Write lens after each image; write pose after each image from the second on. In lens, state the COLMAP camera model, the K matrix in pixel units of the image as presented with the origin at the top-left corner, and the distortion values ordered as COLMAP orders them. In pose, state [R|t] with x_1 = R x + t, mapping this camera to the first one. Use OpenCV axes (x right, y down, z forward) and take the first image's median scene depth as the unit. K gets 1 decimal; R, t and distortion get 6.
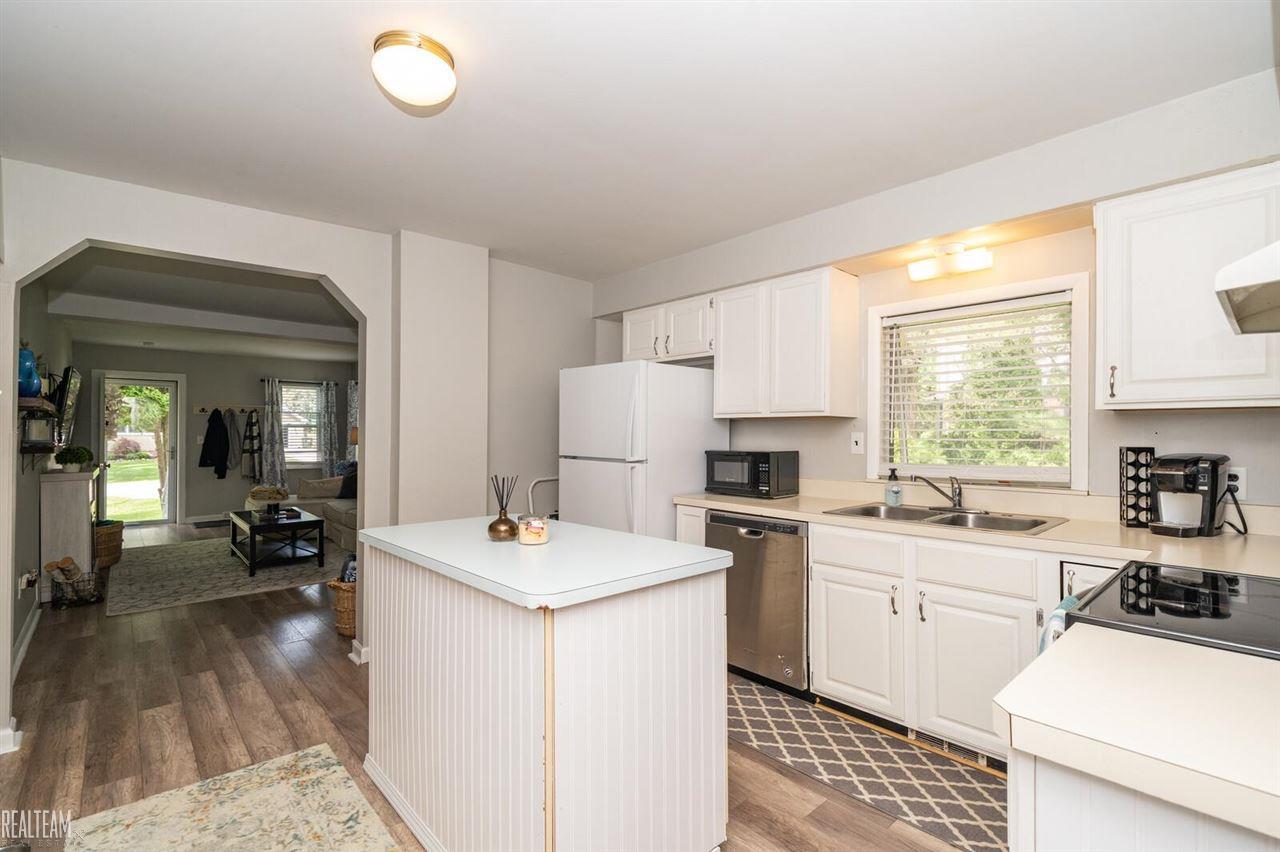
lens RADIAL K [[586.4, 0, 640.0], [0, 586.4, 426.0], [0, 0, 1]] dist [-0.000288, -0.000029]
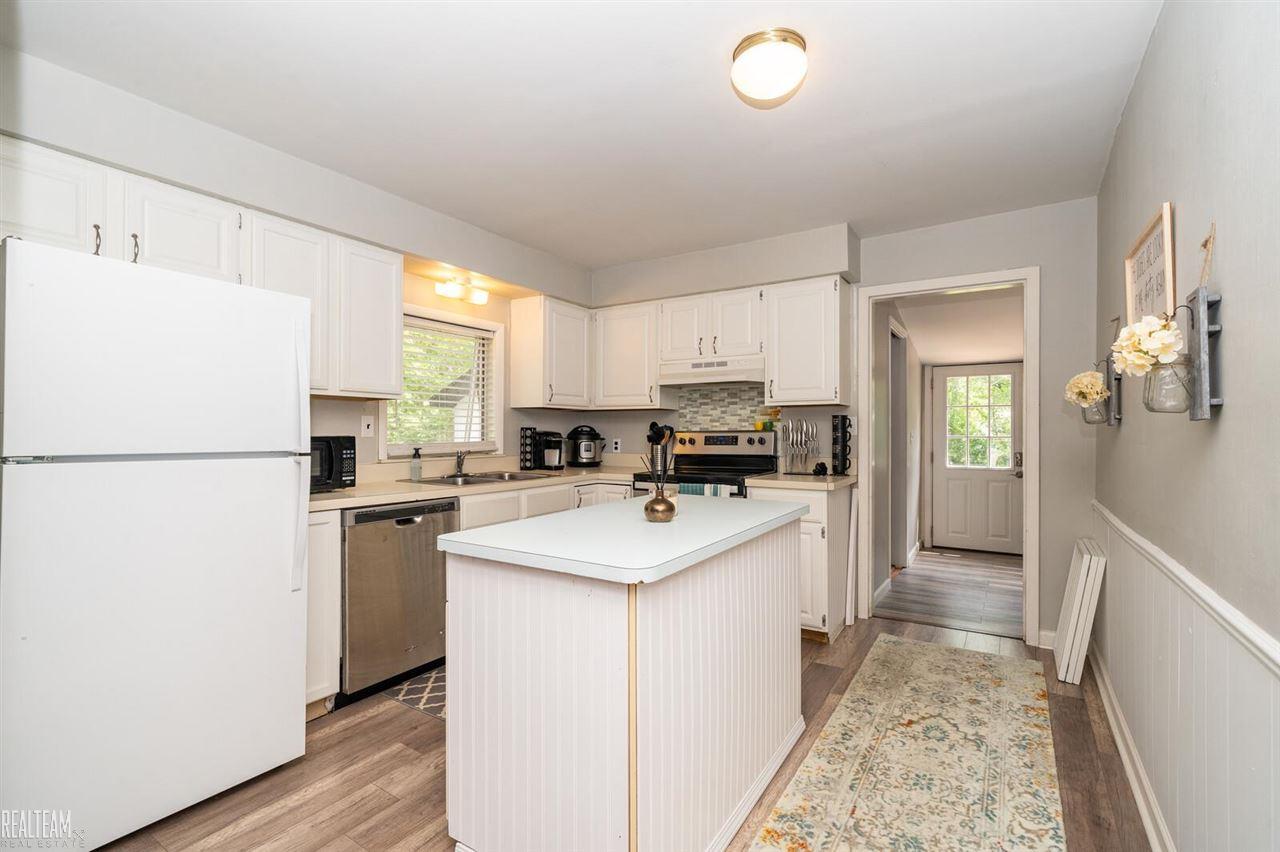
lens RADIAL K [[586.4, 0, 640.0], [0, 586.4, 426.0], [0, 0, 1]] dist [-0.000288, -0.000029]
pose [[-0.264786, 0.004247, 0.964298, -0.918646], [-0.016313, 0.999827, -0.008882, 0.037776], [-0.964169, -0.018082, -0.264671, 1.022714]]
